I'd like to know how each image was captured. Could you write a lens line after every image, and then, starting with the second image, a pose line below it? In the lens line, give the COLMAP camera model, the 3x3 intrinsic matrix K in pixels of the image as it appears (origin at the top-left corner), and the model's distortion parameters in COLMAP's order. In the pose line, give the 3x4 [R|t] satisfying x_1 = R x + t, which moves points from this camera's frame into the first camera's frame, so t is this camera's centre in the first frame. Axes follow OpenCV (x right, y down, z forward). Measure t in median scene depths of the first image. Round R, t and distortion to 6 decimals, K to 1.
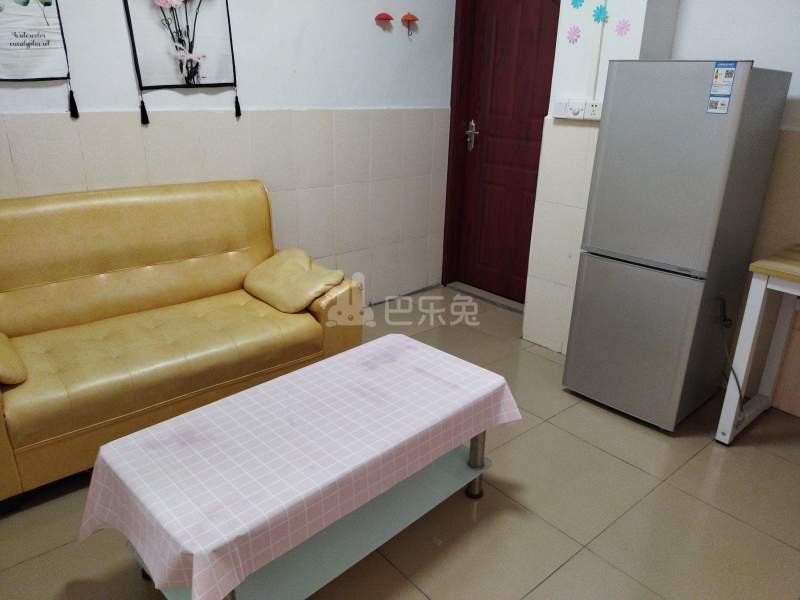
lens RADIAL K [[597.9, 0, 398.2], [0, 597.9, 296.9], [0, 0, 1]] dist [0.109562, -0.168192]
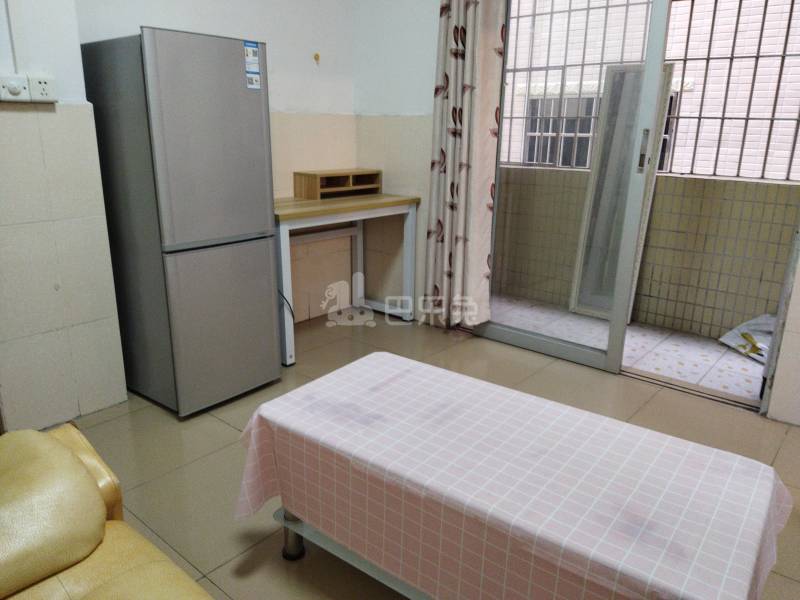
lens RADIAL K [[597.9, 0, 398.2], [0, 597.9, 296.9], [0, 0, 1]] dist [0.109562, -0.168192]
pose [[-0.157456, -0.297618, 0.941611, -0.699561], [0.314530, 0.888734, 0.333500, -0.252686], [-0.936097, 0.348677, -0.046327, 0.947798]]
